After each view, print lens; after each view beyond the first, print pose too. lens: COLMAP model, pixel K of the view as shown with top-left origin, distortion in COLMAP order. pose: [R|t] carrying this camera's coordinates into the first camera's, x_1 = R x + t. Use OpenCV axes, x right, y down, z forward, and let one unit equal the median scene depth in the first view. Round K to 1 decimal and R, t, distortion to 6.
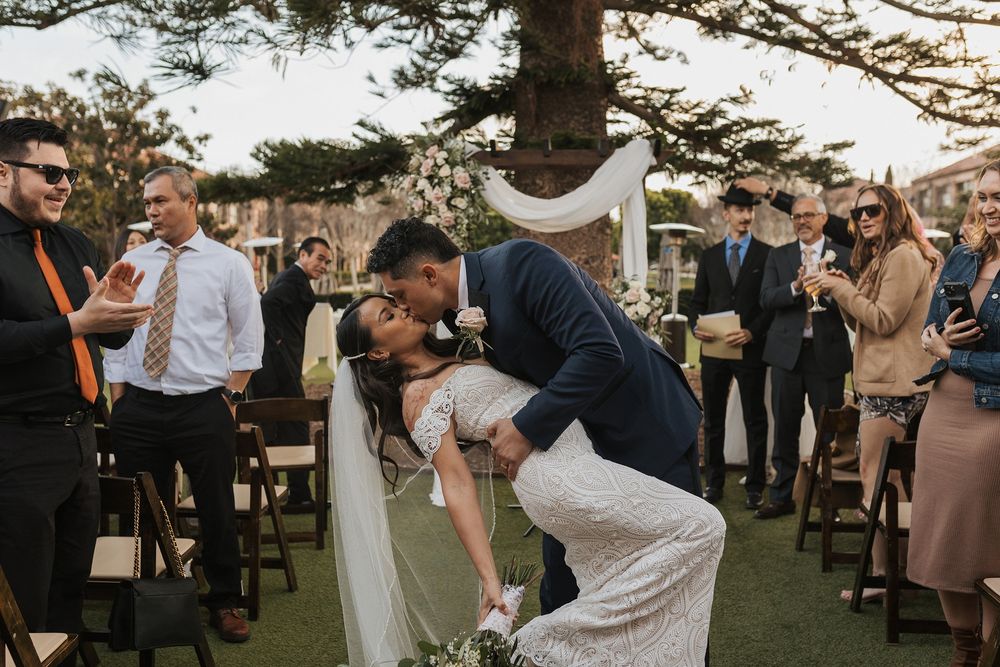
lens RADIAL K [[999.4, 0, 493.8], [0, 999.4, 332.7], [0, 0, 1]] dist [0.001413, 0.006199]
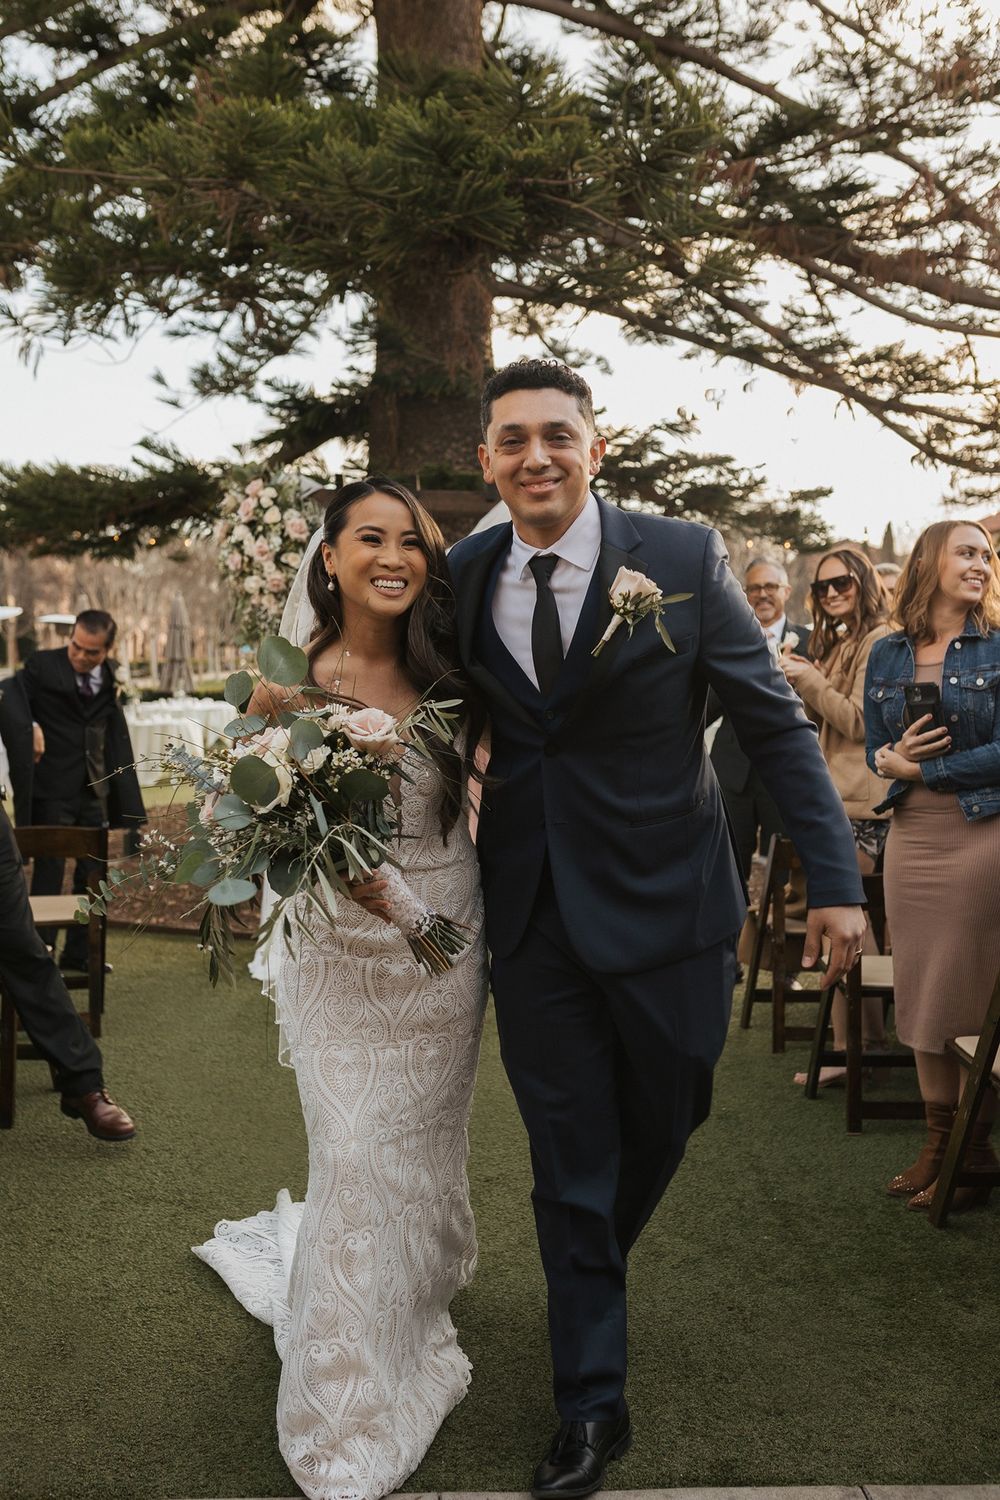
lens RADIAL K [[1452.6, 0, 506.0], [0, 1452.6, 750.7], [0, 0, 1]] dist [0.002777, -0.002385]
pose [[0.992912, 0.006046, 0.118702, -0.002898], [-0.005766, 0.999980, -0.002700, 0.005748], [-0.118716, 0.001997, 0.992926, -0.035035]]
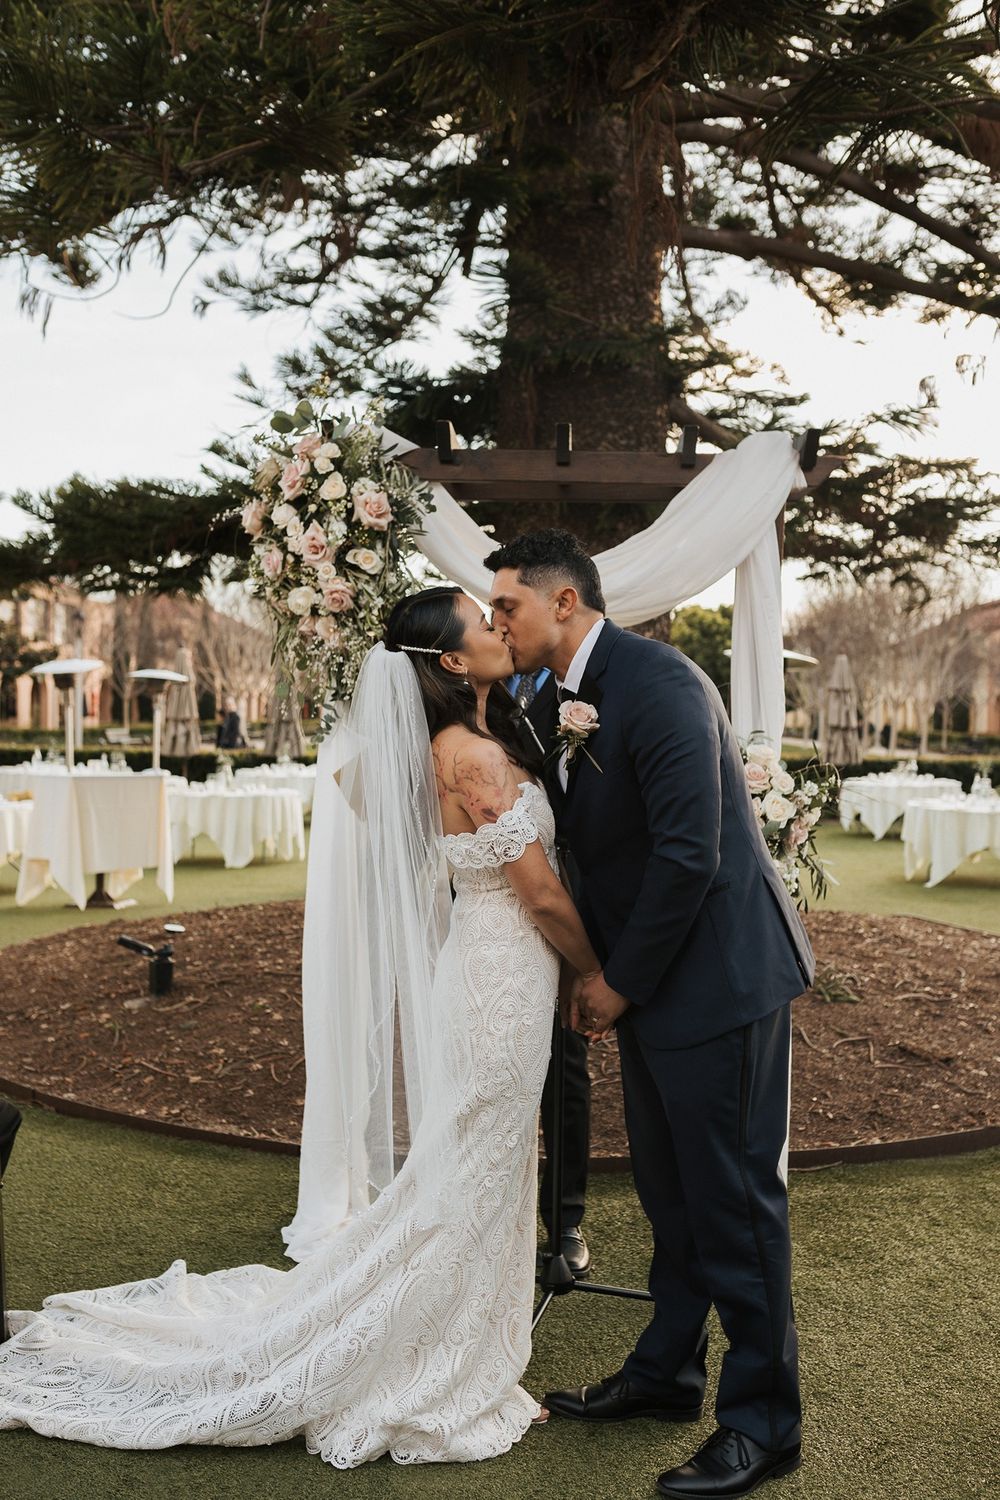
lens RADIAL K [[1499.1, 0, 502.1], [0, 1499.1, 733.9], [0, 0, 1]] dist [0.001413, 0.006199]
pose [[0.999442, 0.020074, 0.026698, 0.005859], [-0.018548, 0.998247, -0.056205, -0.010008], [-0.027779, 0.055679, 0.998062, 0.199584]]
